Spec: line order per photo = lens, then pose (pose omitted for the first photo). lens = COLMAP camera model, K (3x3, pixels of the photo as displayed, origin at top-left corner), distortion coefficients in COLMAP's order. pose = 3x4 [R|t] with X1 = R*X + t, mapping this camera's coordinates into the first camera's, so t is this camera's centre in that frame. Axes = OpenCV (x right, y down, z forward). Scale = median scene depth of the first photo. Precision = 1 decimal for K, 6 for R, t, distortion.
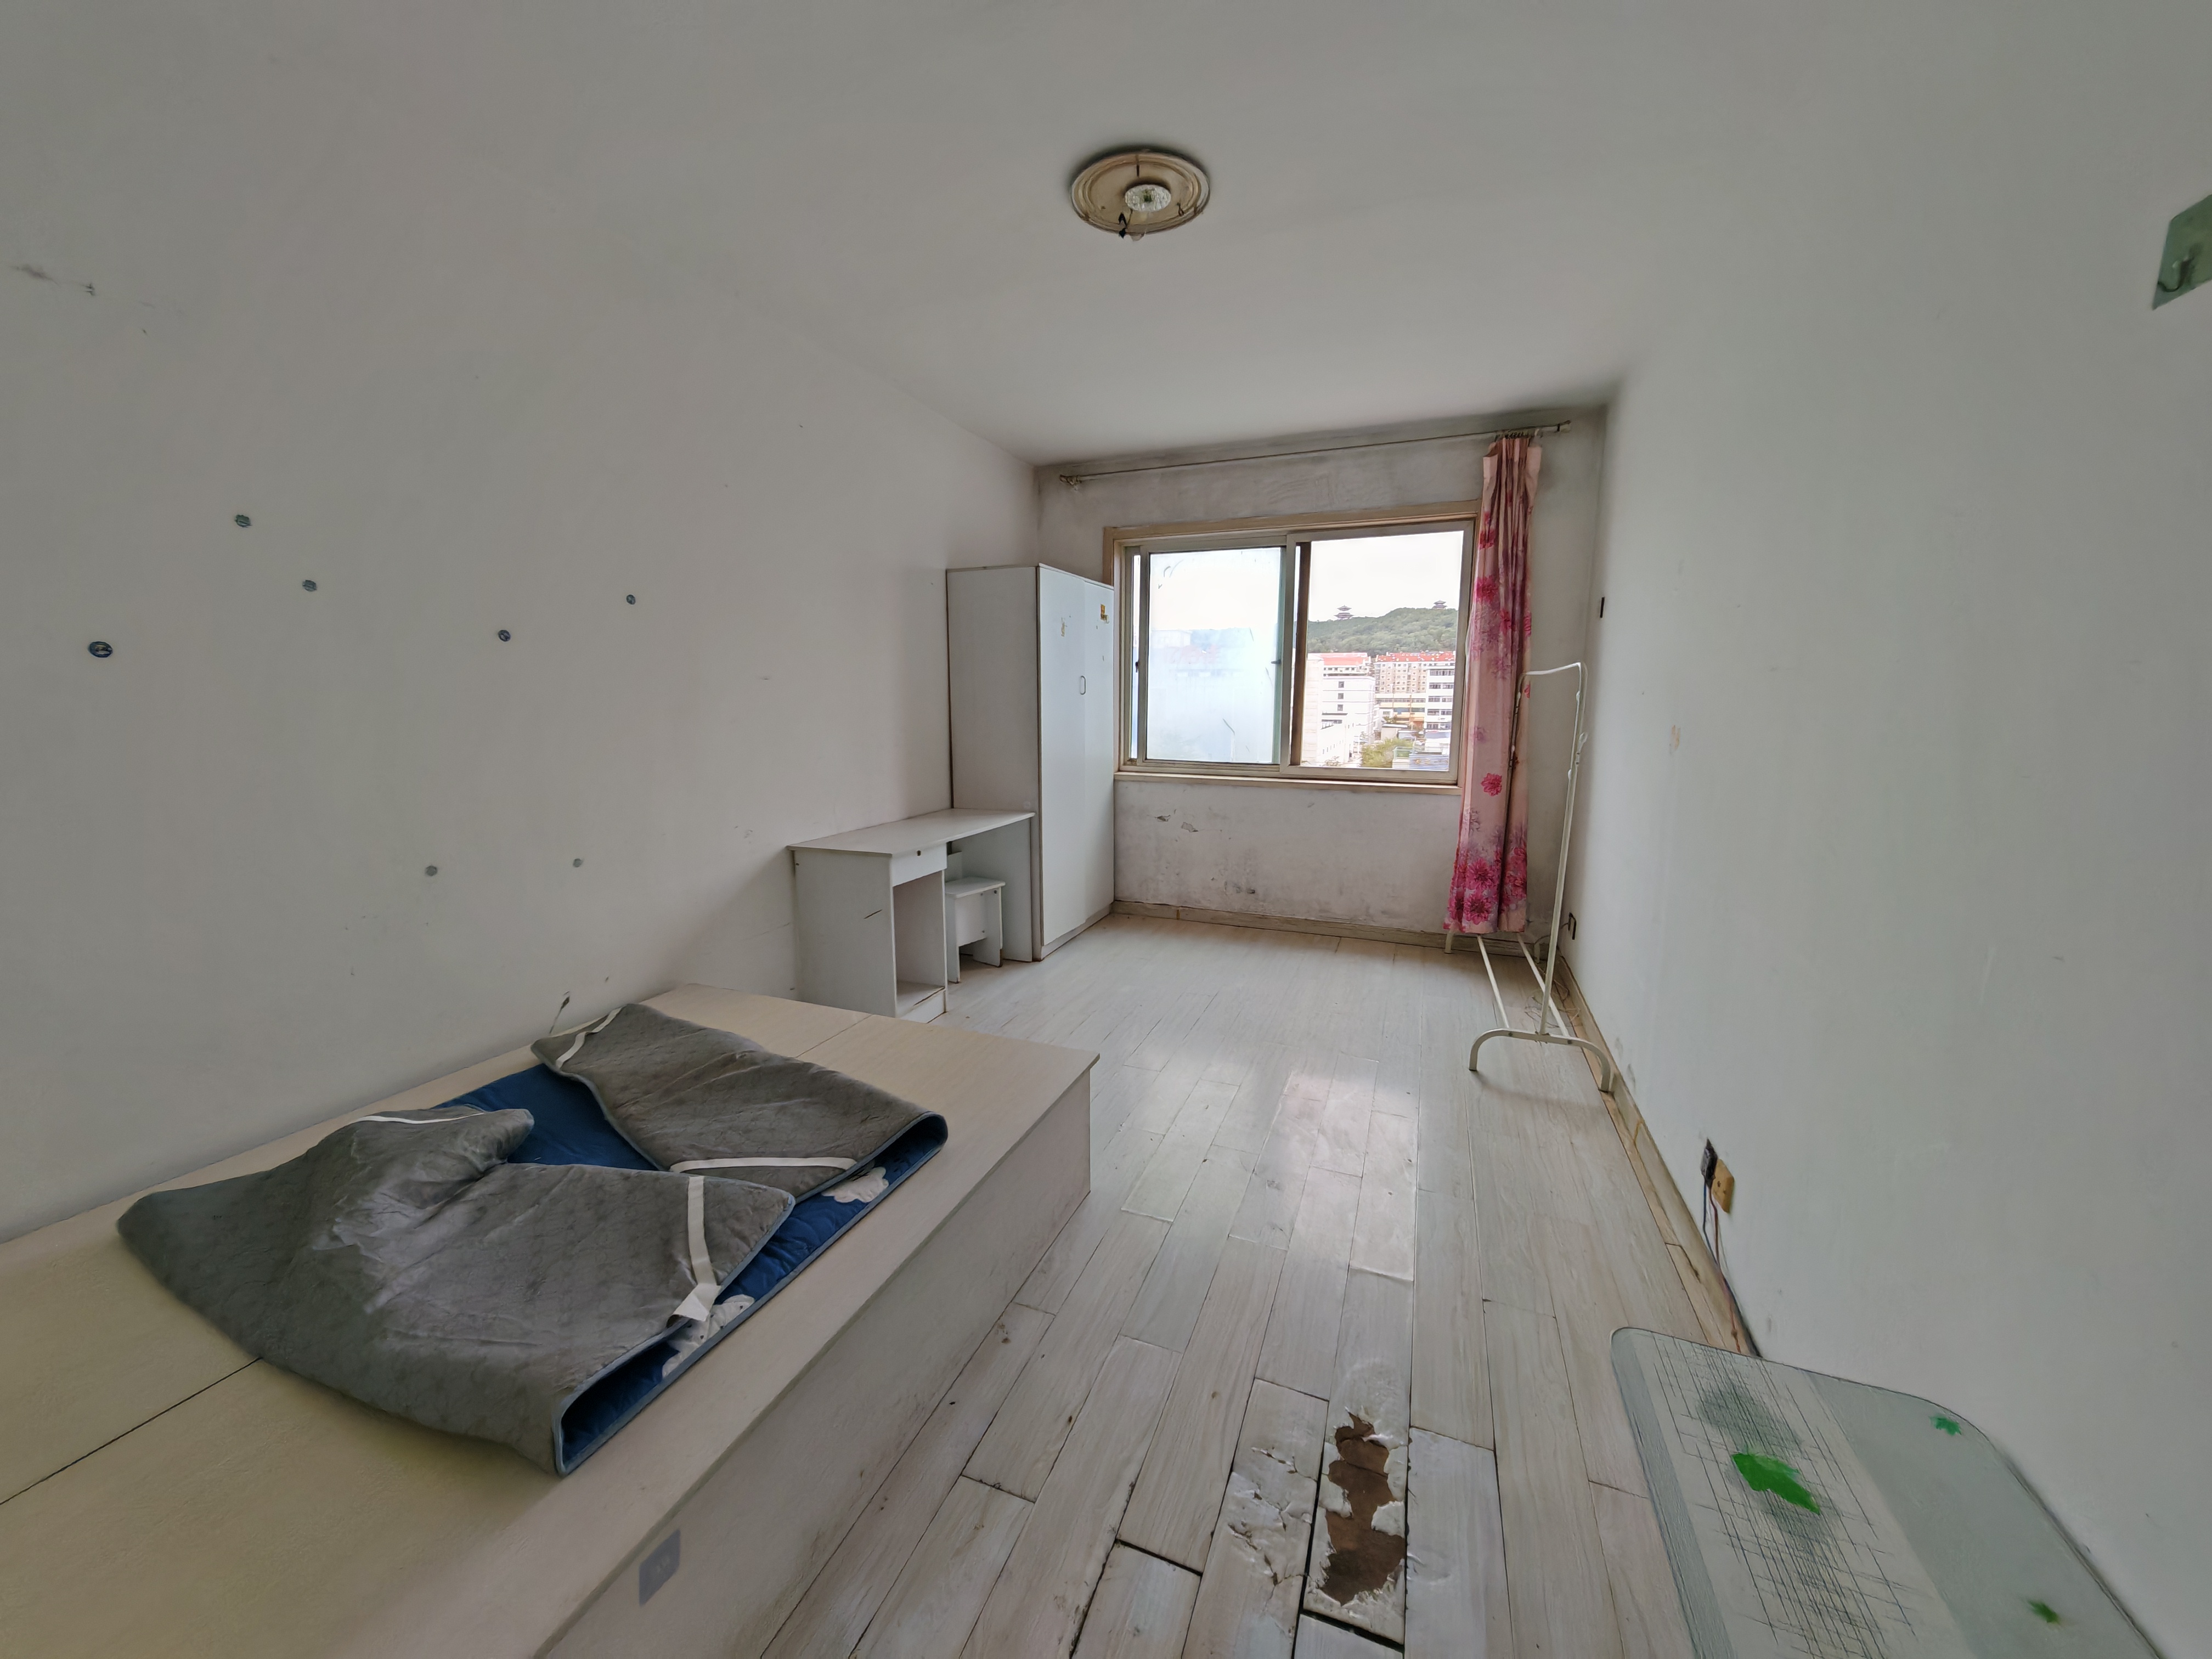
lens RADIAL K [[833.6, 0, 1107.1], [0, 833.6, 822.4], [0, 0, 1]] dist [-0.003723, 0.000777]
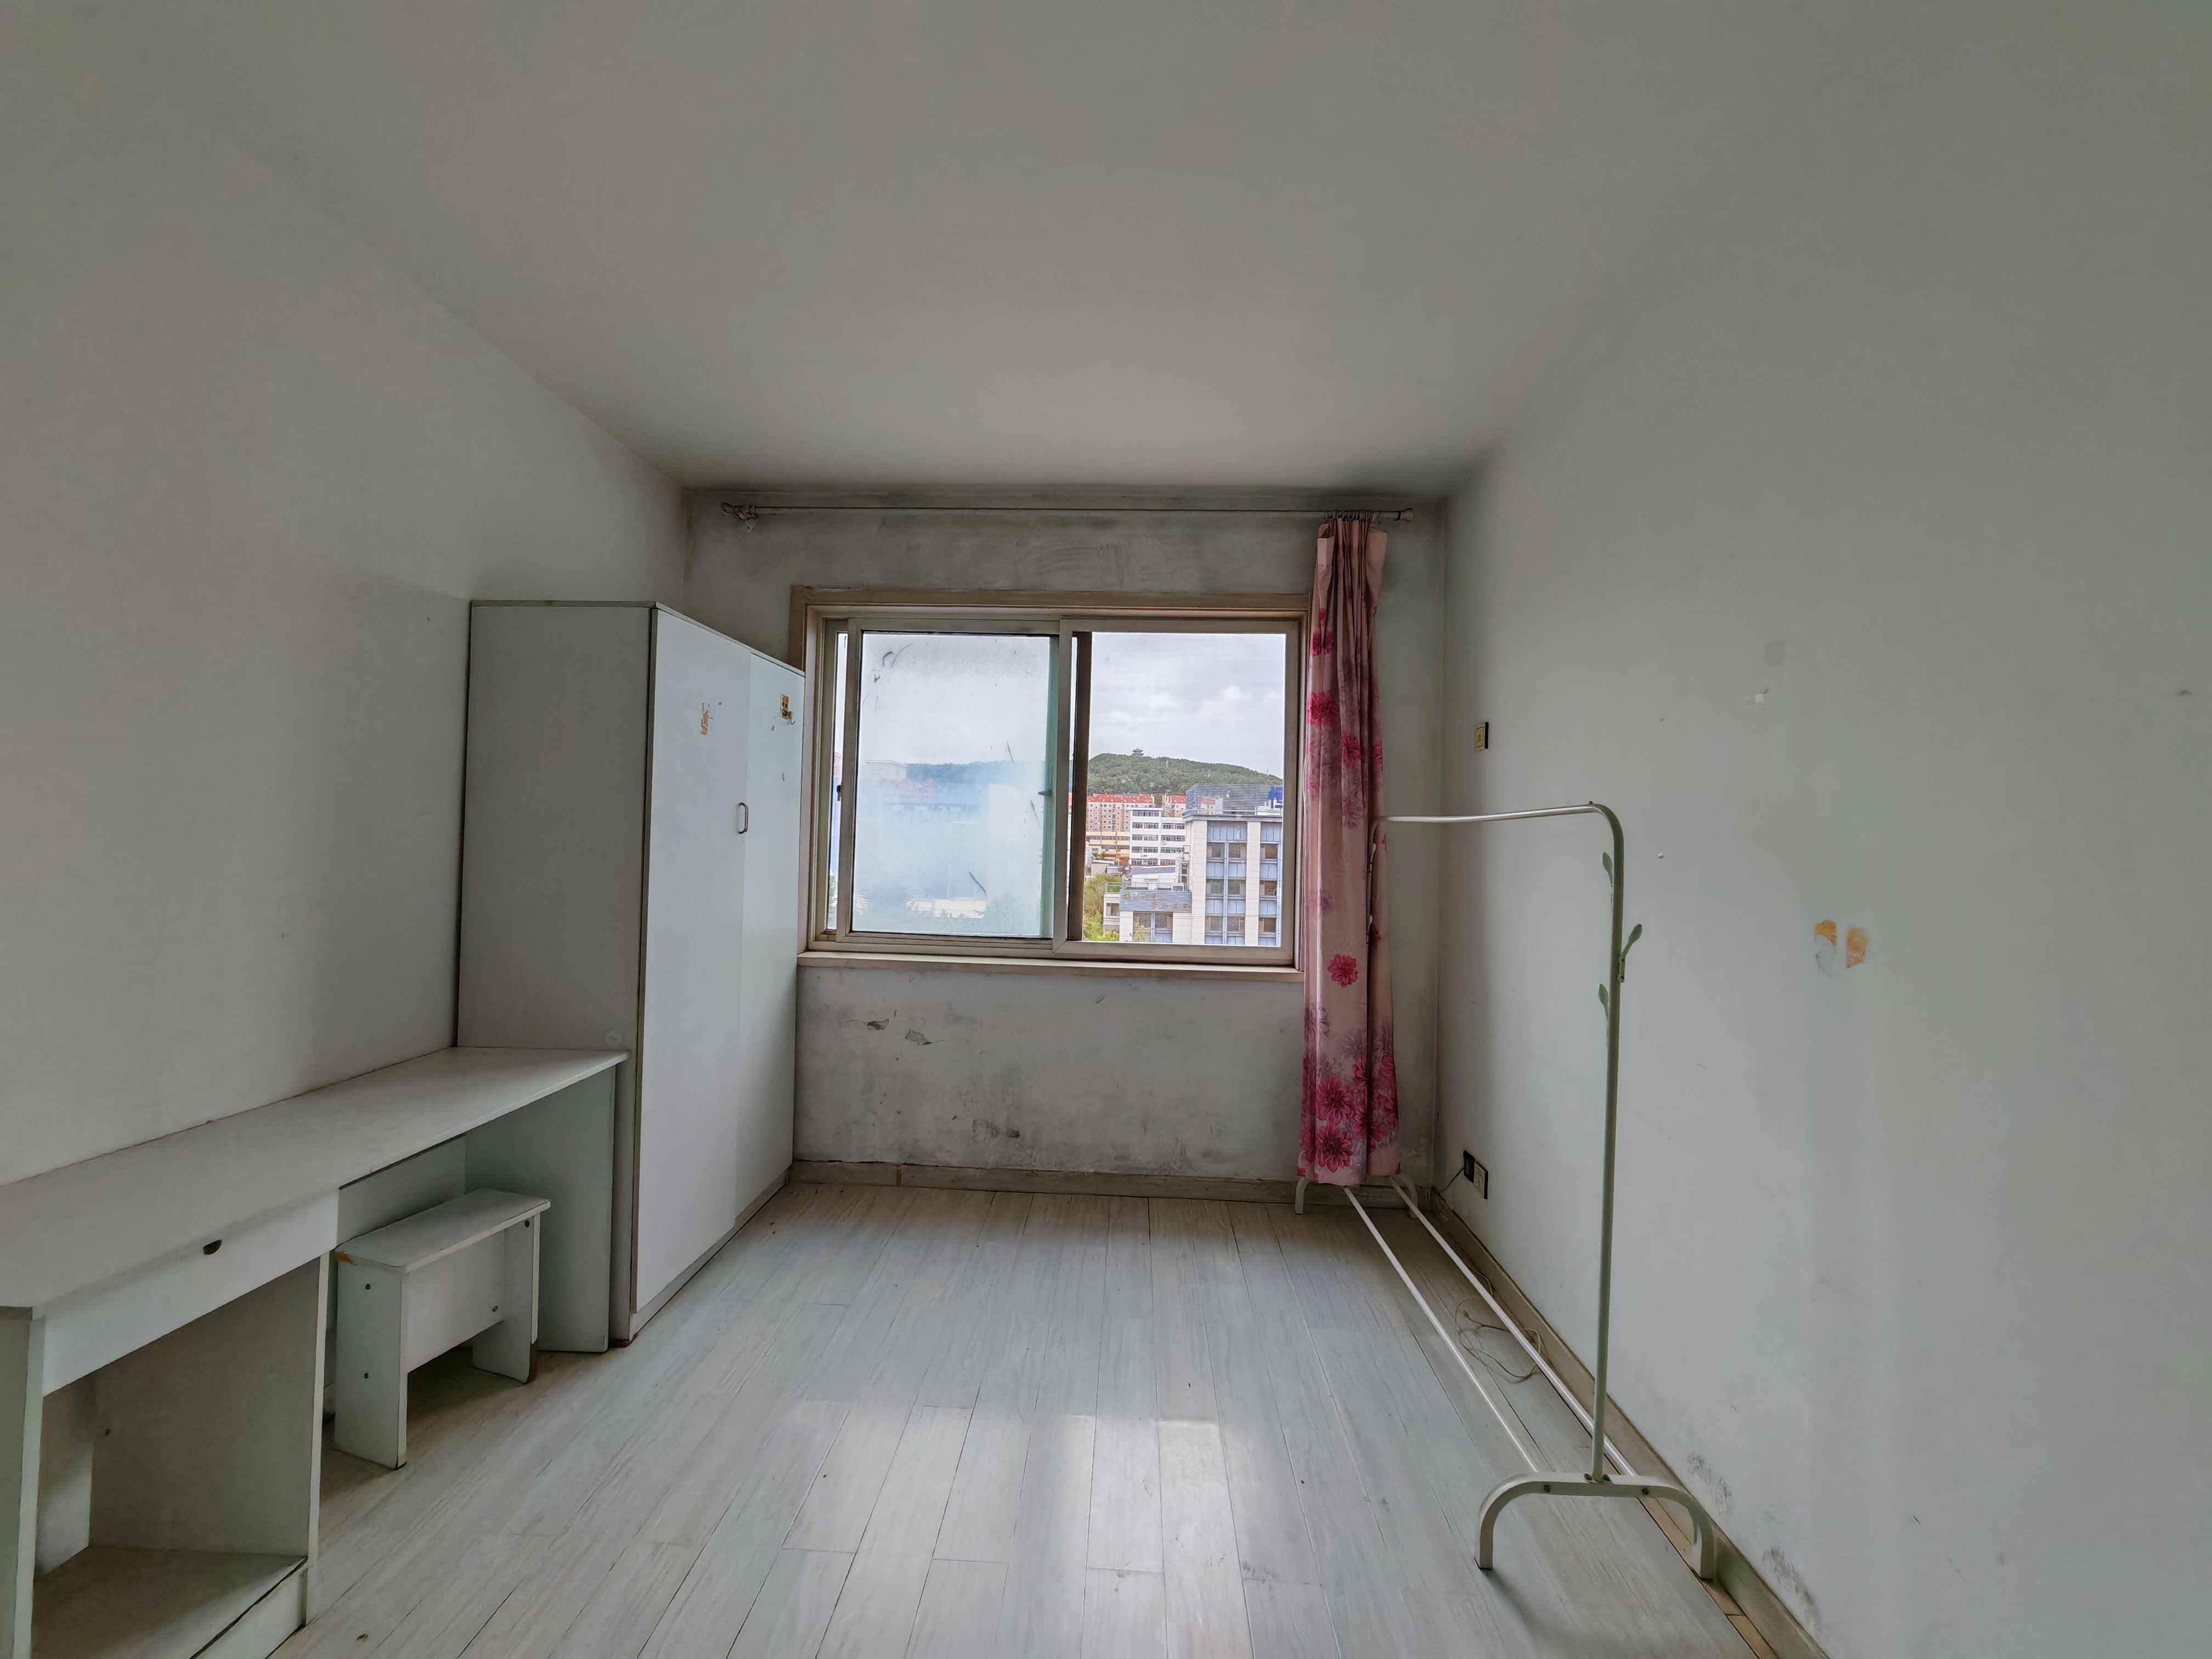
lens RADIAL K [[833.6, 0, 1103.6], [0, 833.6, 825.3], [0, 0, 1]] dist [-0.003723, 0.000777]
pose [[0.945384, 0.024144, 0.325064, 0.033012], [0.027062, 0.987997, -0.152087, -0.091563], [-0.324834, 0.152577, 0.933383, 0.530090]]
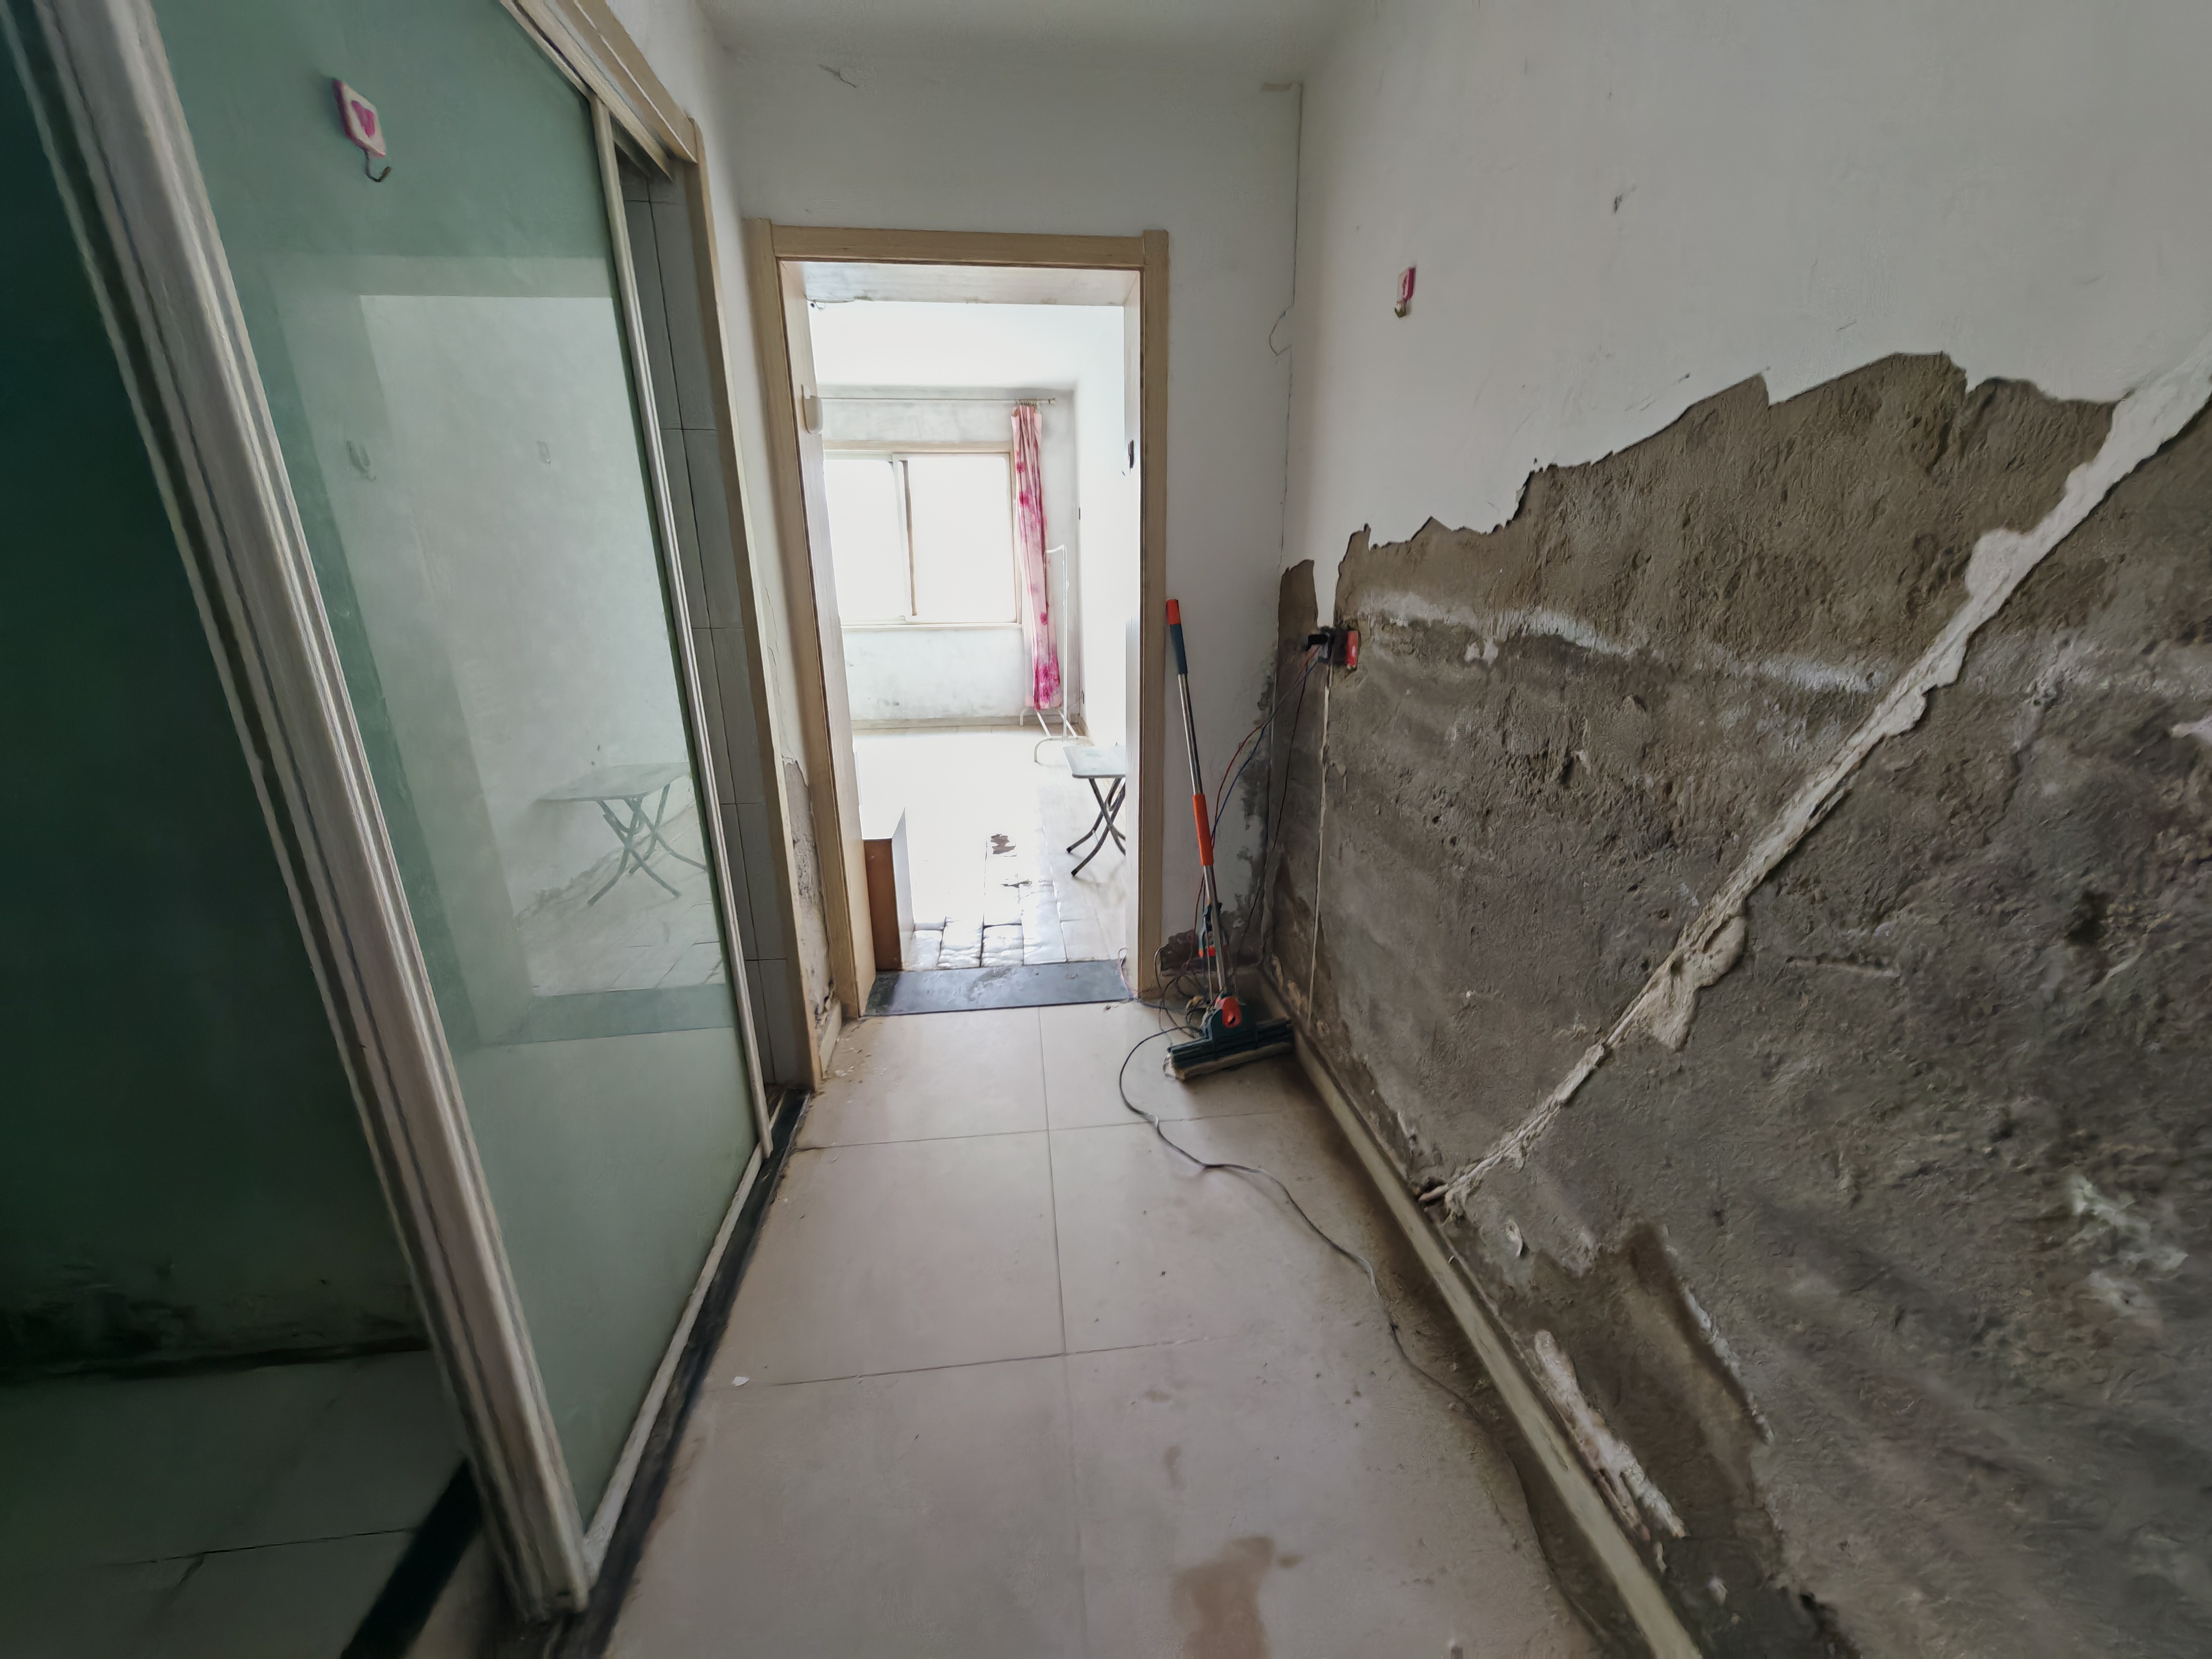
lens RADIAL K [[833.6, 0, 1107.4], [0, 833.6, 819.0], [0, 0, 1]] dist [-0.003723, 0.000777]
pose [[0.882312, -0.146531, 0.447274, -0.311322], [0.085726, 0.984438, 0.153403, 0.146544], [-0.462792, -0.097006, 0.881143, -0.828743]]
